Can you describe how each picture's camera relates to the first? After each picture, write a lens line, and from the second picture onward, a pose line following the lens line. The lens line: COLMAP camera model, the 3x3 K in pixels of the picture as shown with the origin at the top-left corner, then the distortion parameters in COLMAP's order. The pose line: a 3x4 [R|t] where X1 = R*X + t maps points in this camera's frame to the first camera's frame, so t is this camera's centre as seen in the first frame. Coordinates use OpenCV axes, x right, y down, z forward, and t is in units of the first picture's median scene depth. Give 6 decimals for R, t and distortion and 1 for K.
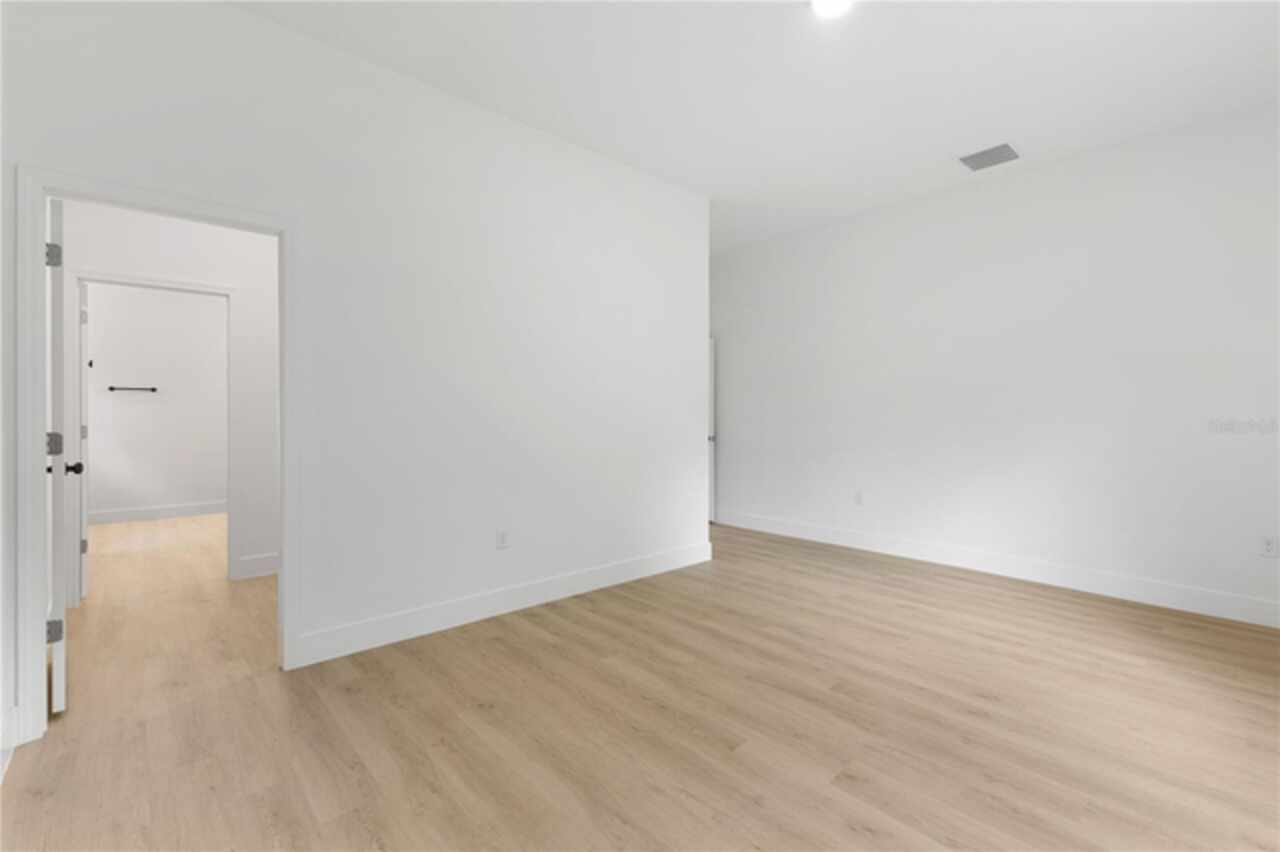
lens RADIAL K [[557.2, 0, 641.5], [0, 557.2, 425.6], [0, 0, 1]] dist [0.009890, -0.001699]
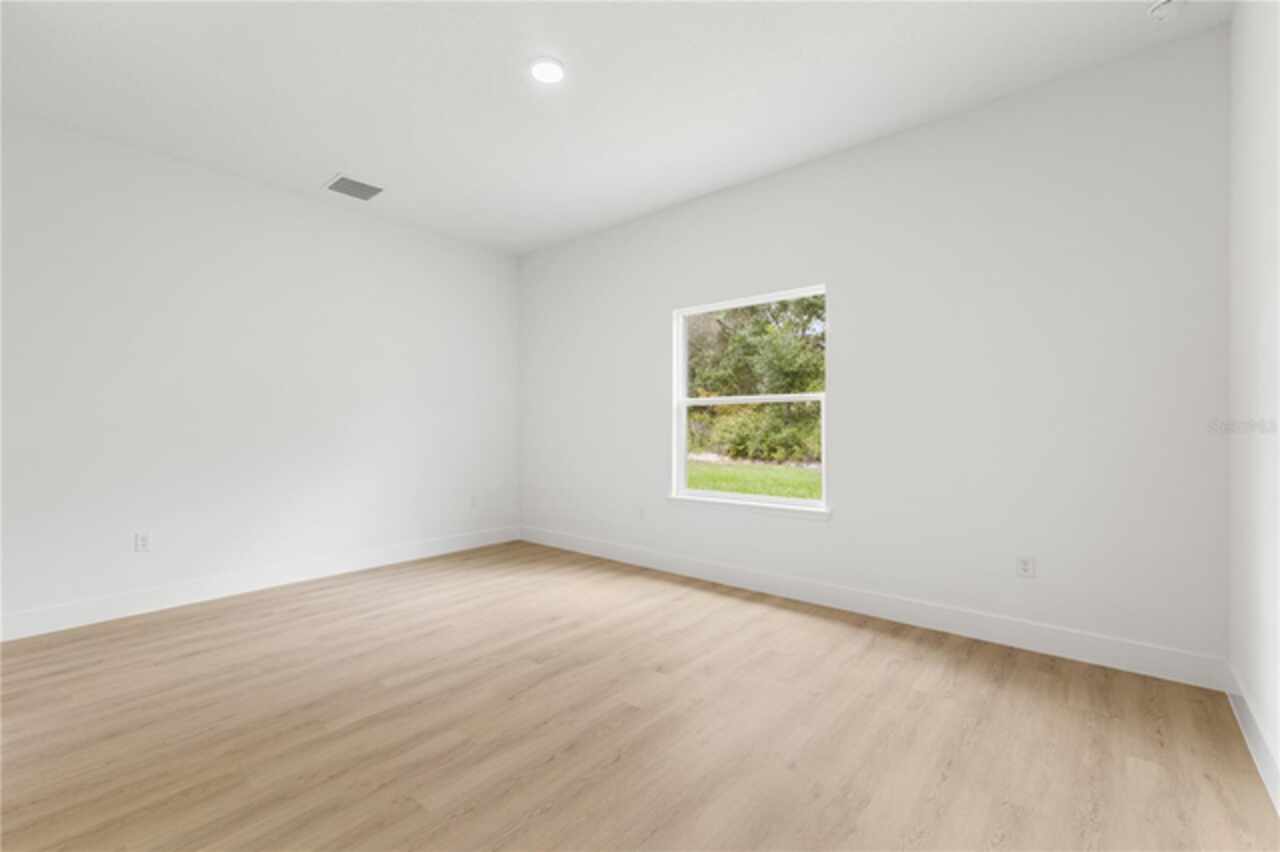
lens RADIAL K [[557.2, 0, 643.0], [0, 557.2, 416.7], [0, 0, 1]] dist [0.009890, -0.001699]
pose [[-0.126002, 0.008350, 0.991995, -0.673614], [0.024631, 0.999683, -0.005286, -0.017834], [-0.991724, 0.023767, -0.126167, 0.752728]]
